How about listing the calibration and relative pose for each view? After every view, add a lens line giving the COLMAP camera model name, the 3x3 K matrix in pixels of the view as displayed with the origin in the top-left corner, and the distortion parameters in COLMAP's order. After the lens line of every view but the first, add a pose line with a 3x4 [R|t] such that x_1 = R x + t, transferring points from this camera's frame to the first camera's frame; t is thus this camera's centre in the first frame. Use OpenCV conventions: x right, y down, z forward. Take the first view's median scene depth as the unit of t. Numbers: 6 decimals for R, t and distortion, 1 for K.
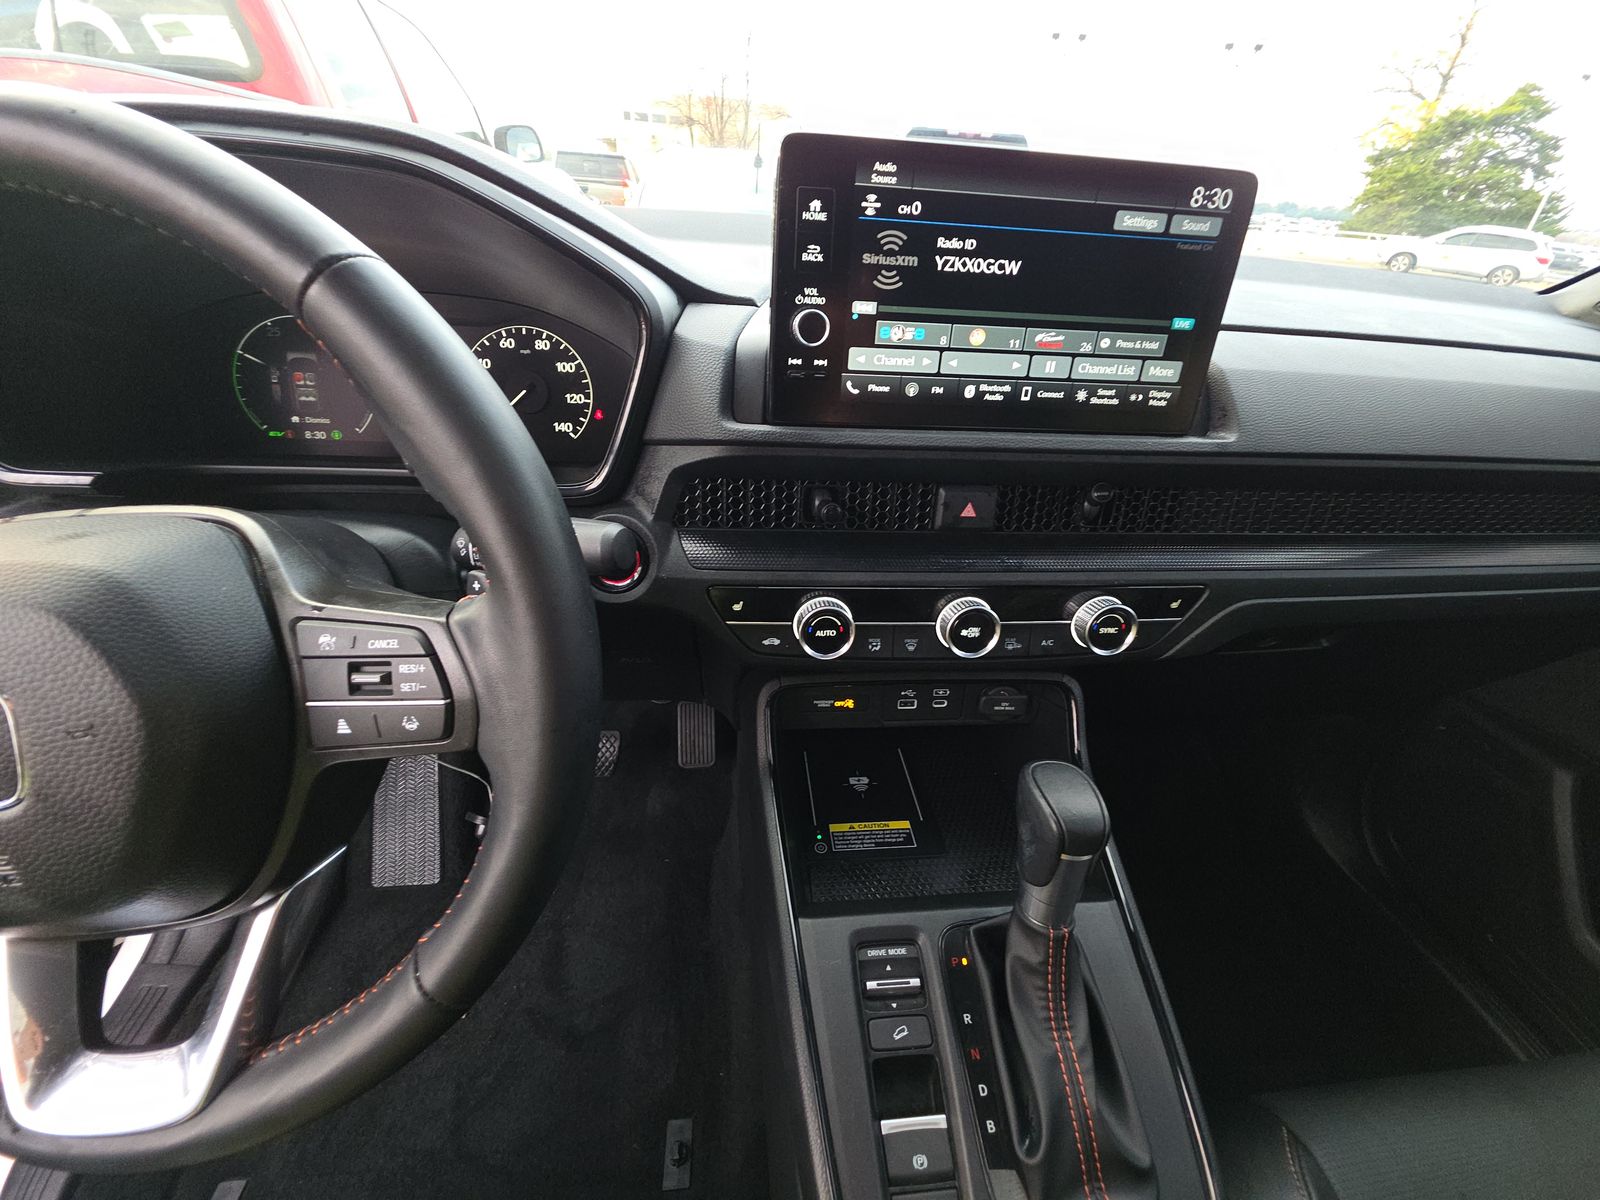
lens RADIAL K [[631.4, 0, 800.3], [0, 631.4, 598.5], [0, 0, 1]] dist [0.011282, -0.006521]
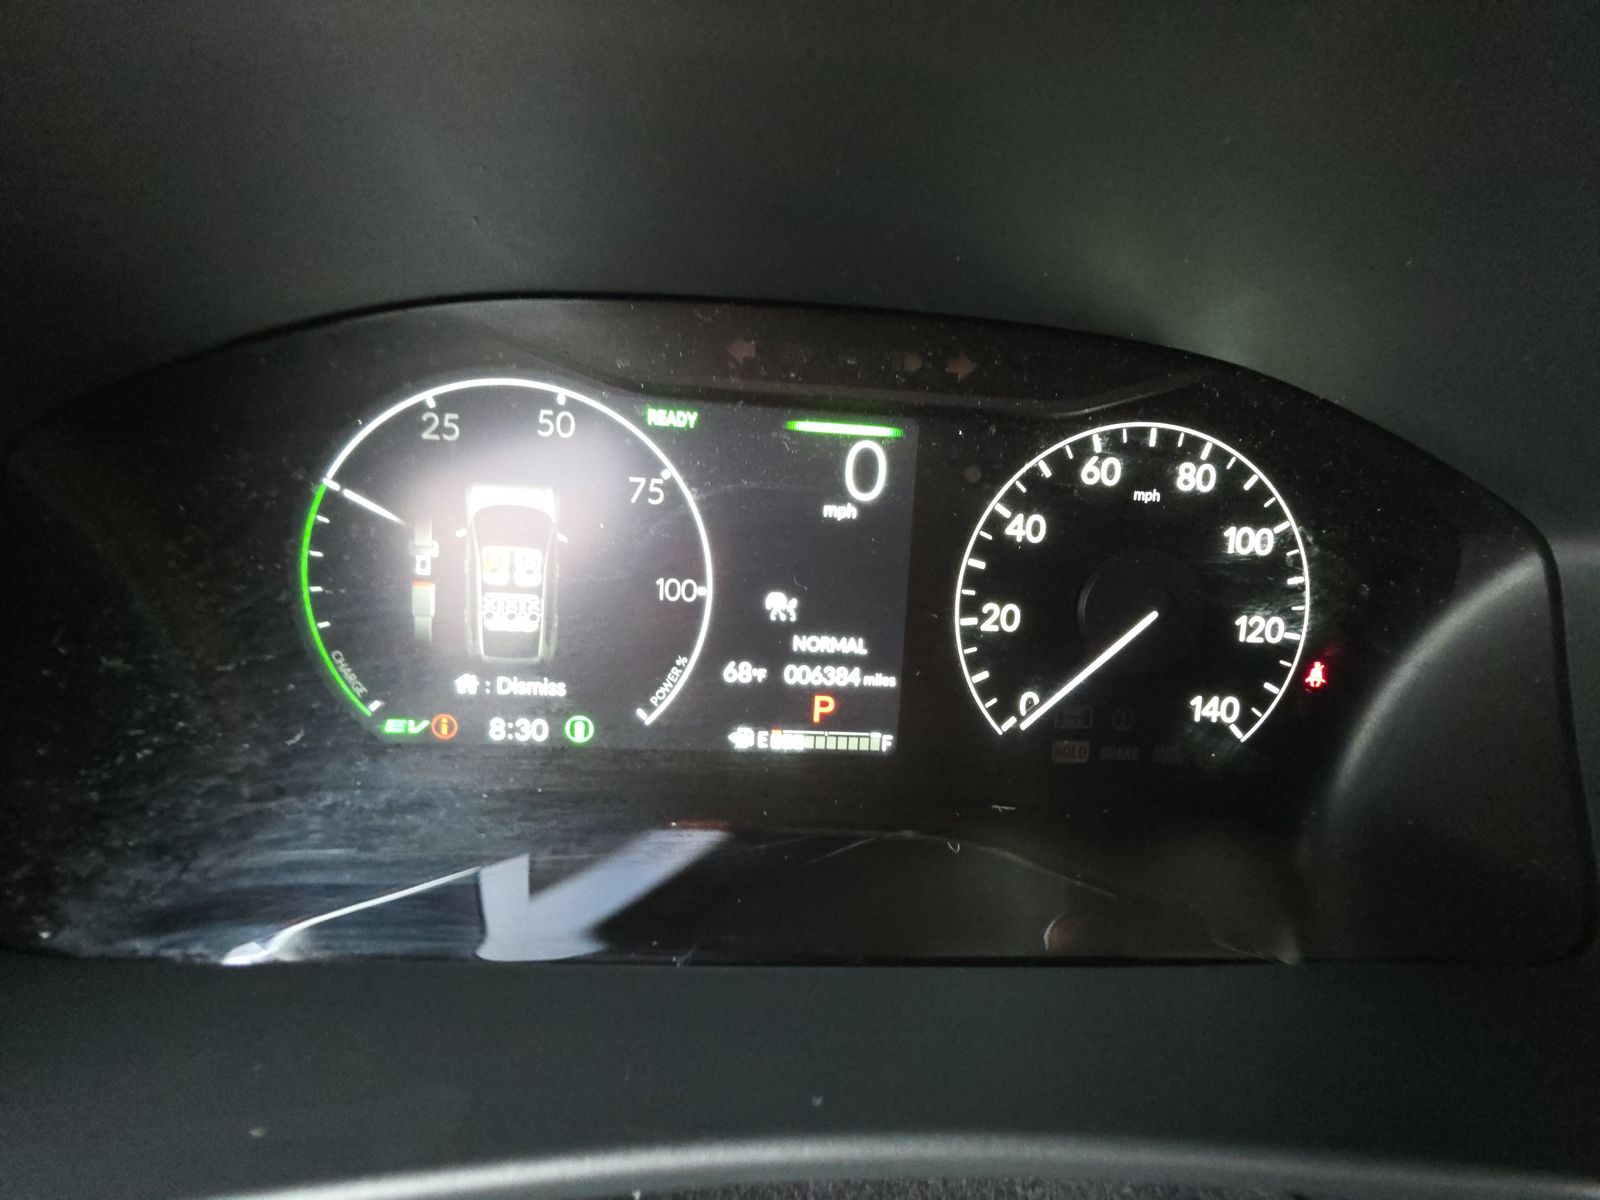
lens RADIAL K [[633.9, 0, 800.0], [0, 633.9, 600.0], [0, 0, 1]] dist [0.011691, -0.007405]
pose [[0.998316, 0.034126, -0.046903, -0.794273], [-0.039774, 0.991319, -0.125316, -0.378231], [0.042220, 0.126970, 0.991008, 0.881513]]
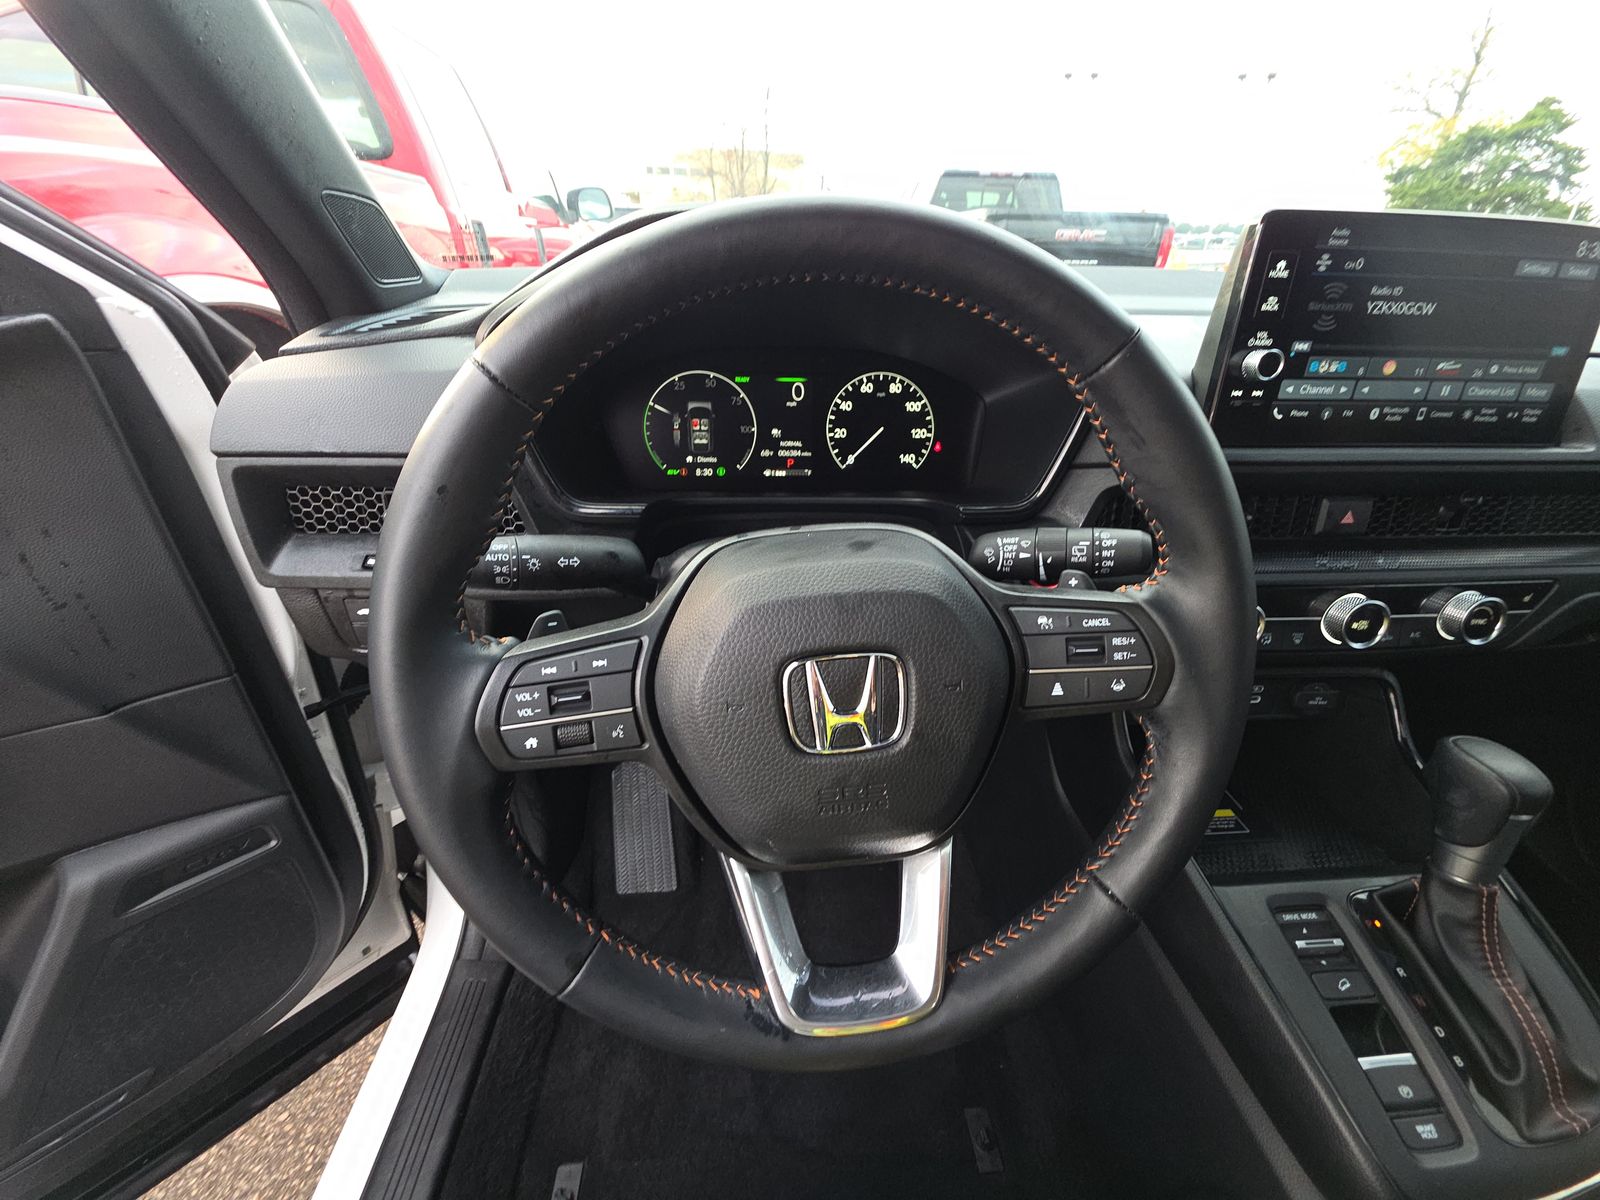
lens RADIAL K [[633.9, 0, 800.0], [0, 633.9, 600.0], [0, 0, 1]] dist [0.011691, -0.007405]
pose [[0.999070, -0.022565, -0.036749, -0.724209], [0.020763, 0.998598, -0.048693, 0.045807], [0.037796, 0.047885, 0.998138, -0.178143]]
